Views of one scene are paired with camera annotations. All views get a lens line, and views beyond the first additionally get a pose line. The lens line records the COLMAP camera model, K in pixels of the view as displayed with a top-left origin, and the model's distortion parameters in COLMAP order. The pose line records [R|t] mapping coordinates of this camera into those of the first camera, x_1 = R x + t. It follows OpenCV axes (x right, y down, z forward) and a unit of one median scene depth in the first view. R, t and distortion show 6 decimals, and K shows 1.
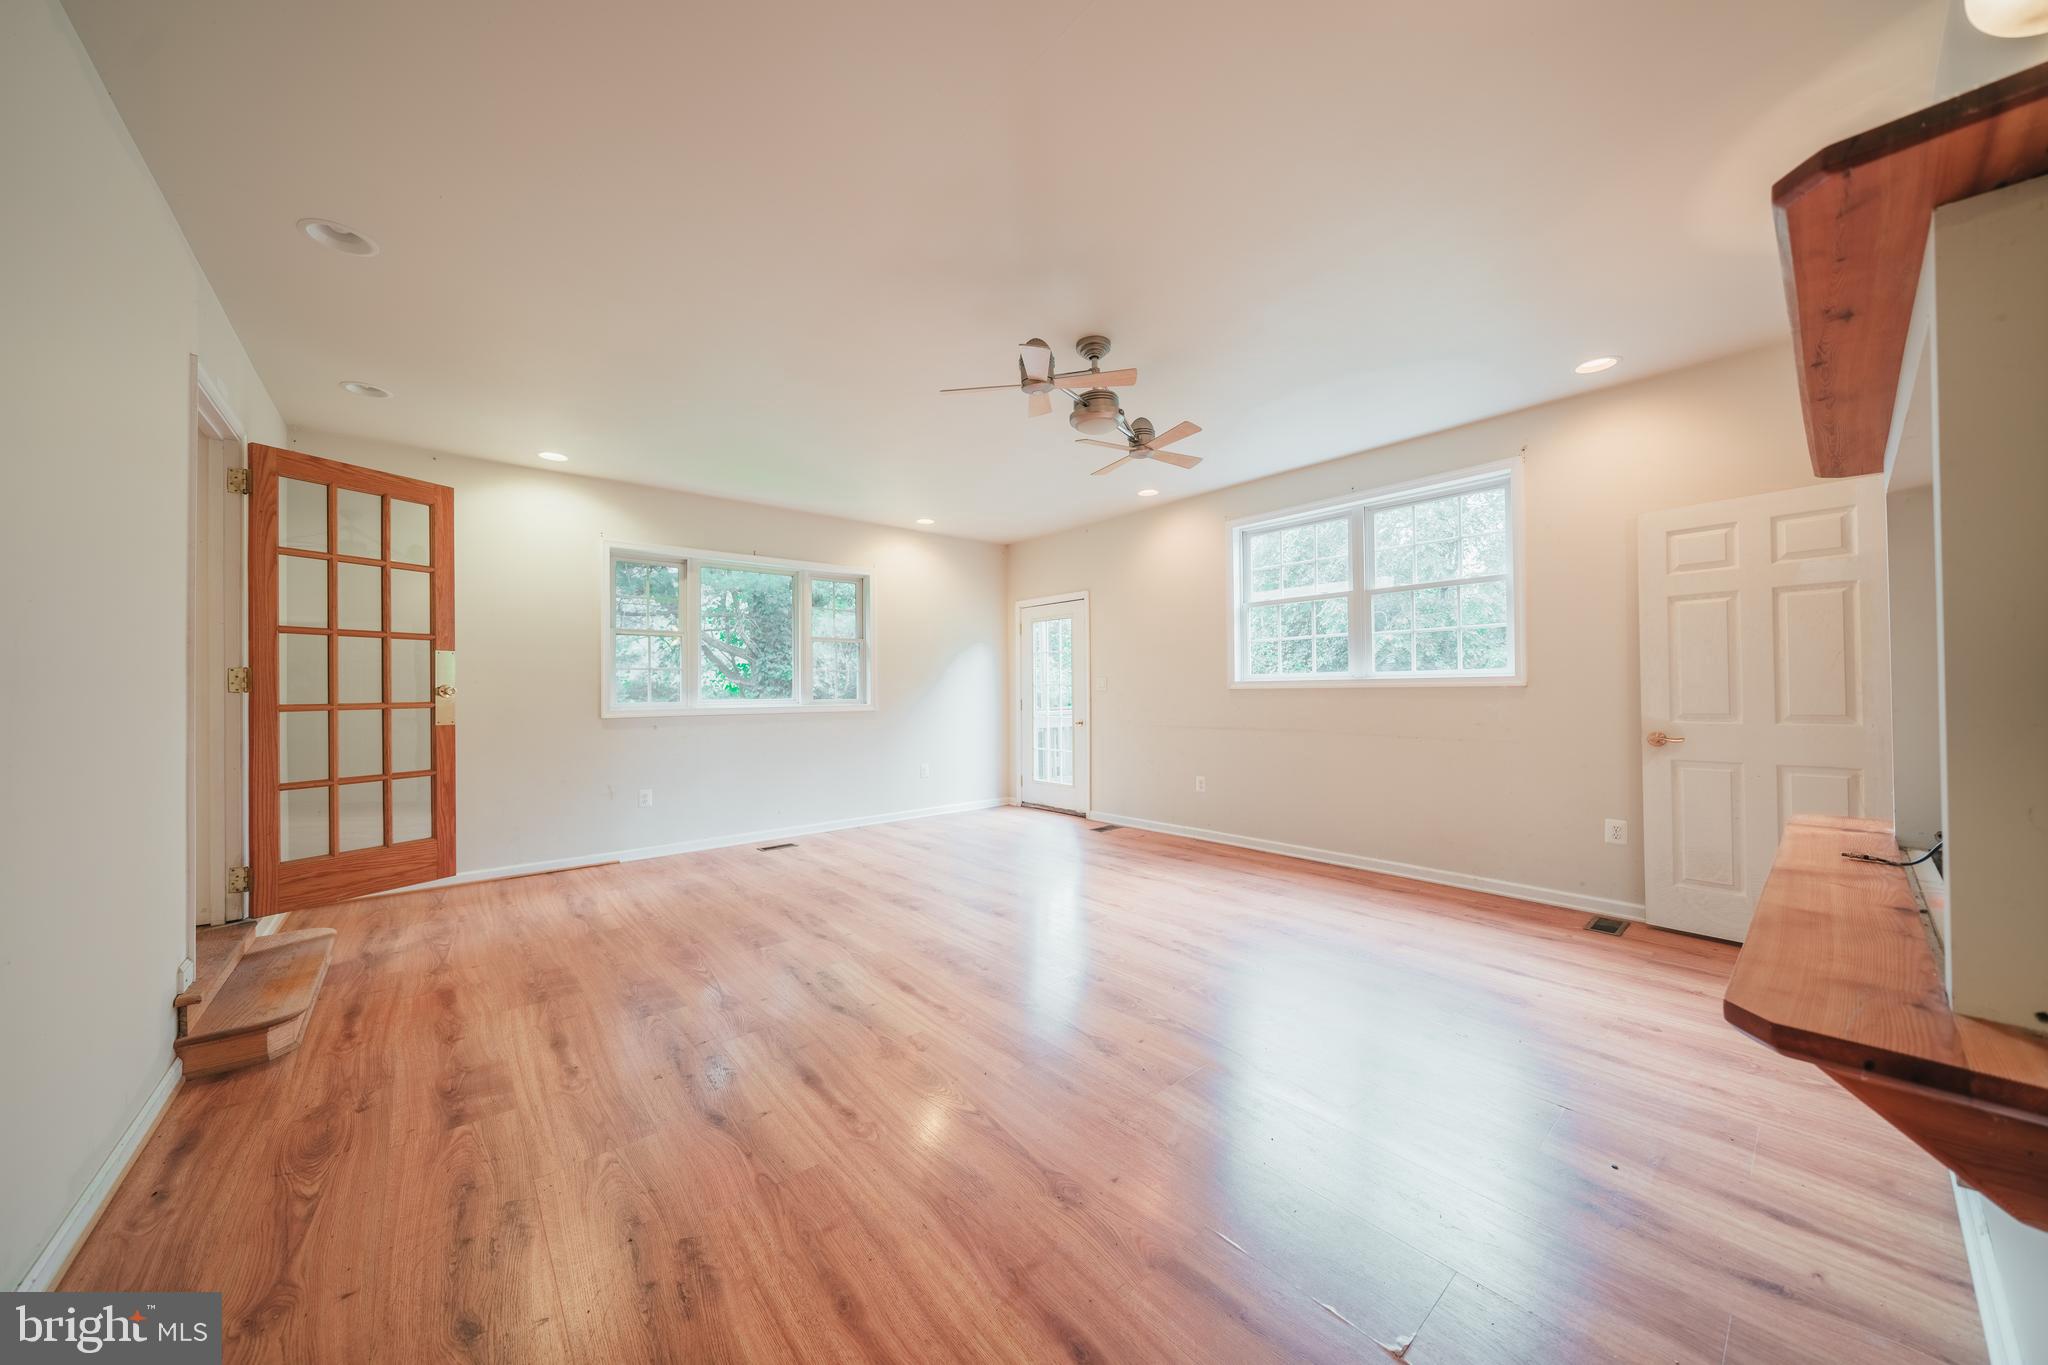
lens RADIAL K [[698.9, 0, 1010.8], [0, 698.9, 686.2], [0, 0, 1]] dist [-0.002885, -0.000298]
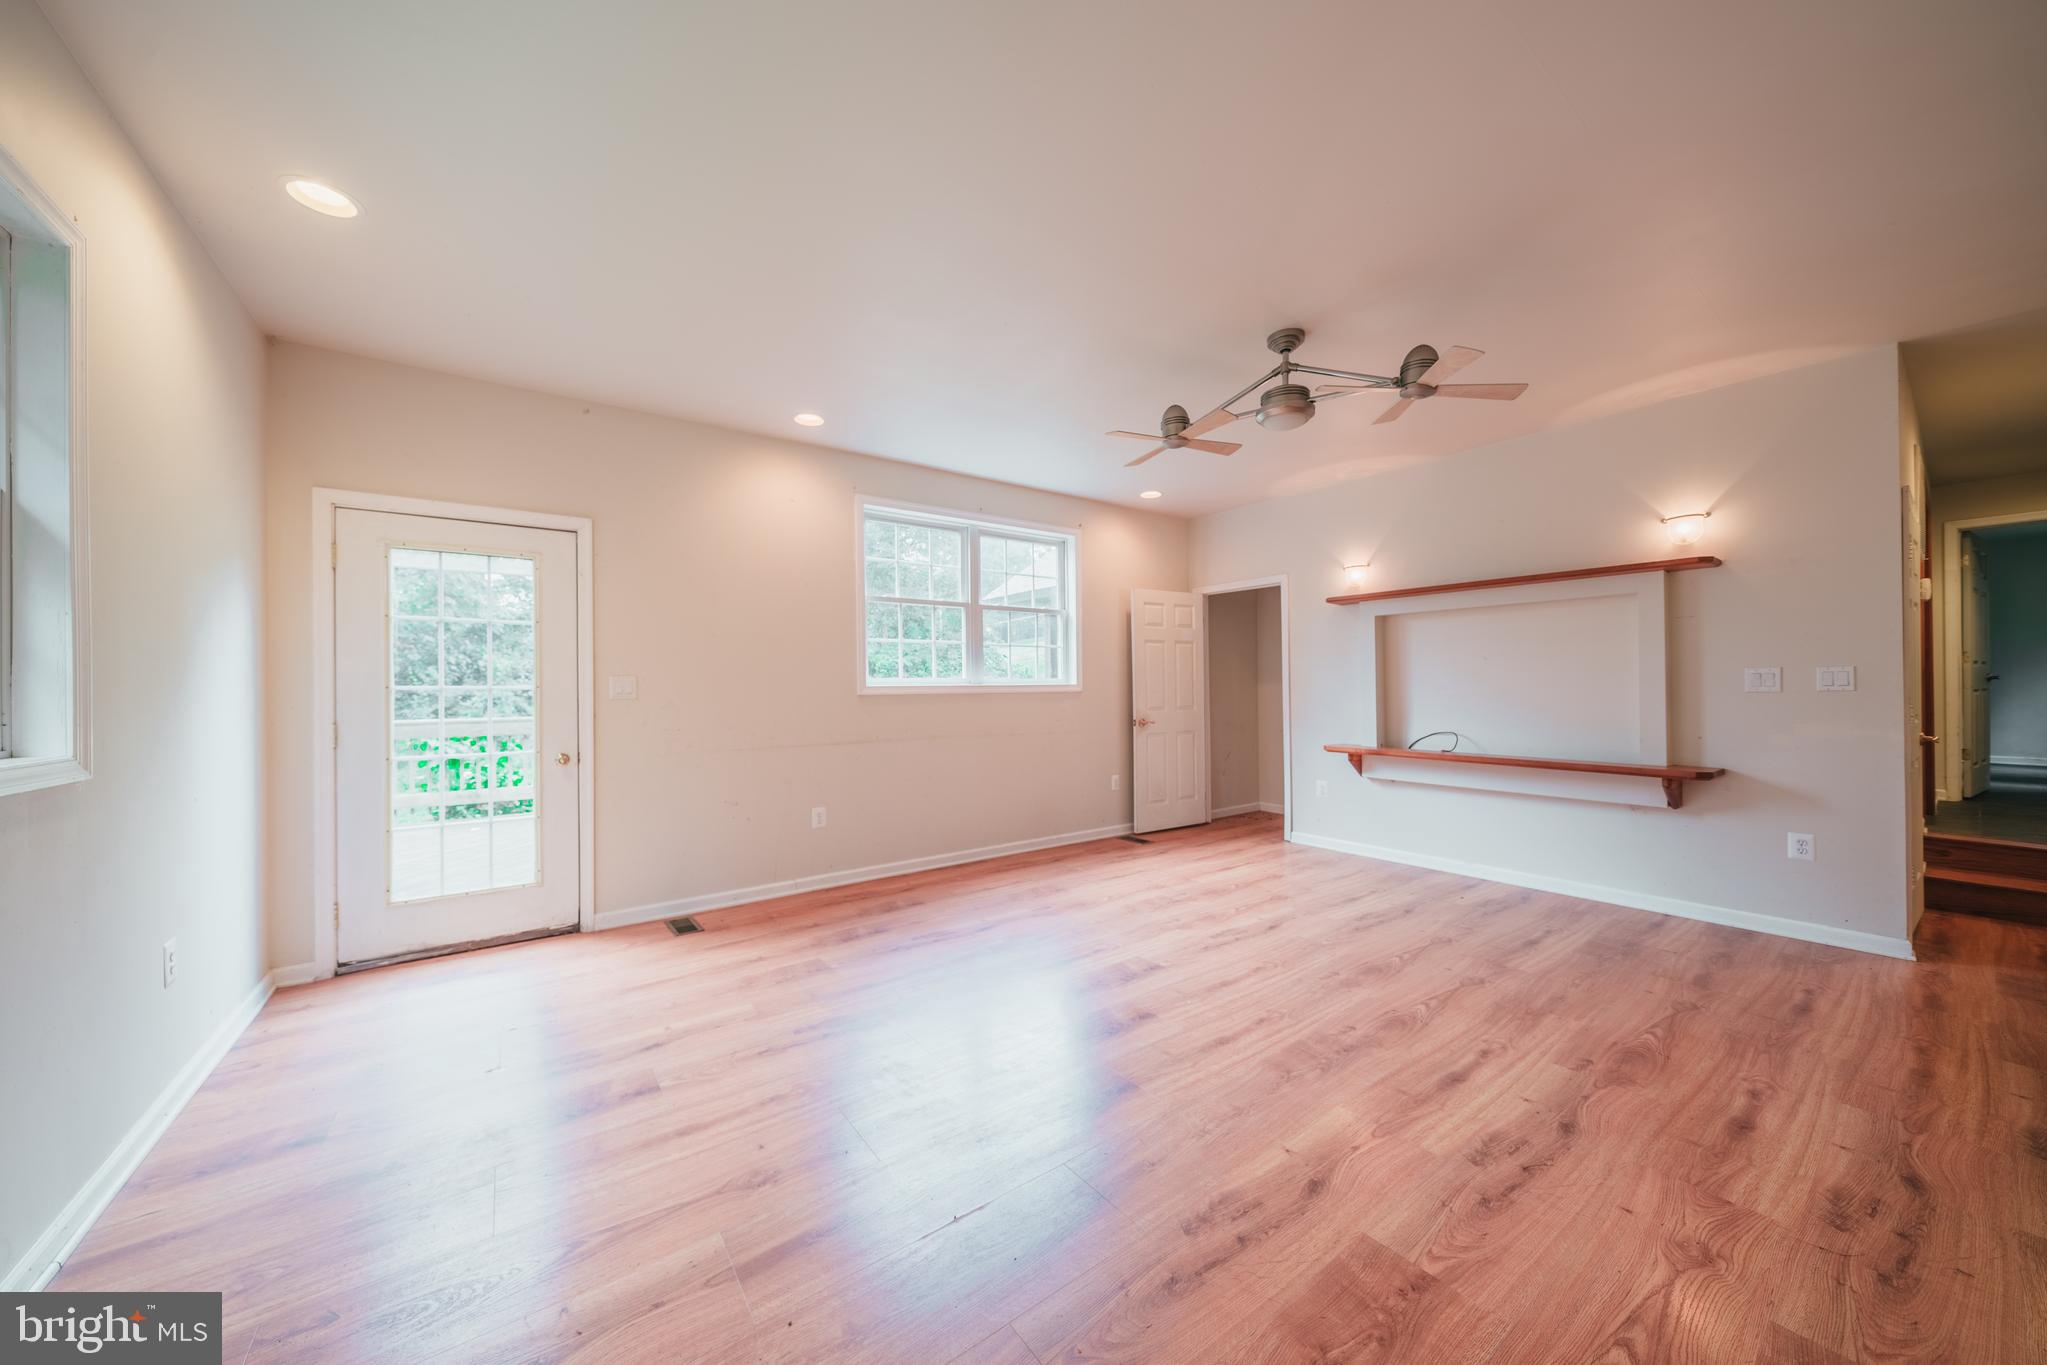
lens RADIAL K [[698.5, 0, 1010.3], [0, 698.5, 686.2], [0, 0, 1]] dist [-0.002885, -0.000298]
pose [[0.071887, 0.013879, 0.997316, -0.766884], [0.003451, 0.999894, -0.014164, 0.009322], [-0.997407, 0.004460, 0.071831, 1.151580]]
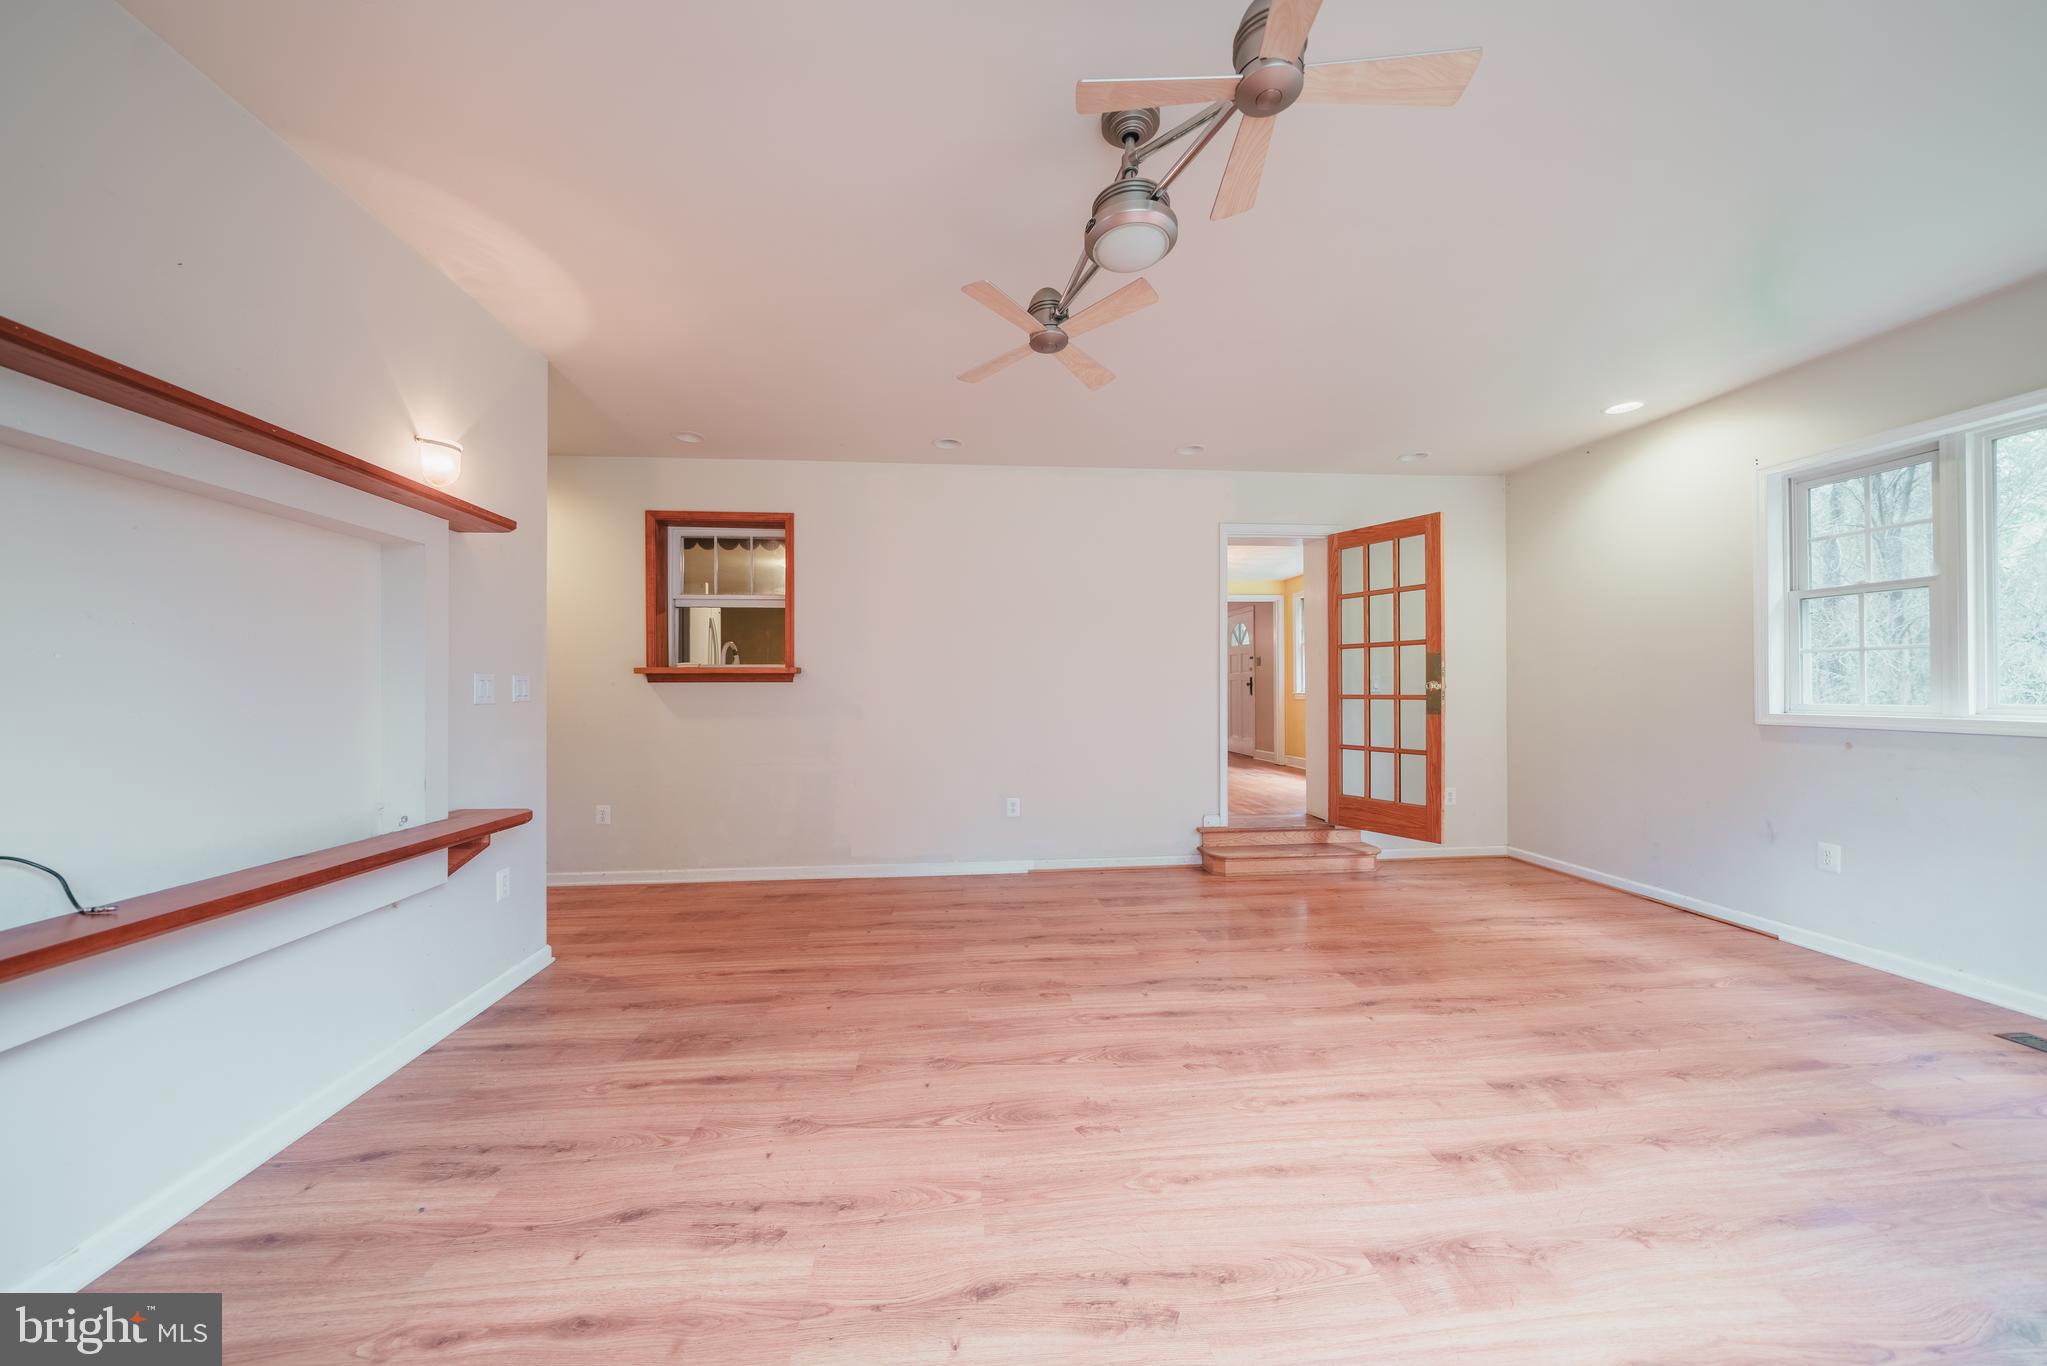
lens RADIAL K [[698.5, 0, 1010.3], [0, 698.5, 686.7], [0, 0, 1]] dist [-0.002885, -0.000298]
pose [[-0.567965, 0.011465, -0.822973, 0.584950], [0.013397, 0.999899, 0.004683, -0.006819], [0.822943, -0.008366, -0.568062, 1.091294]]
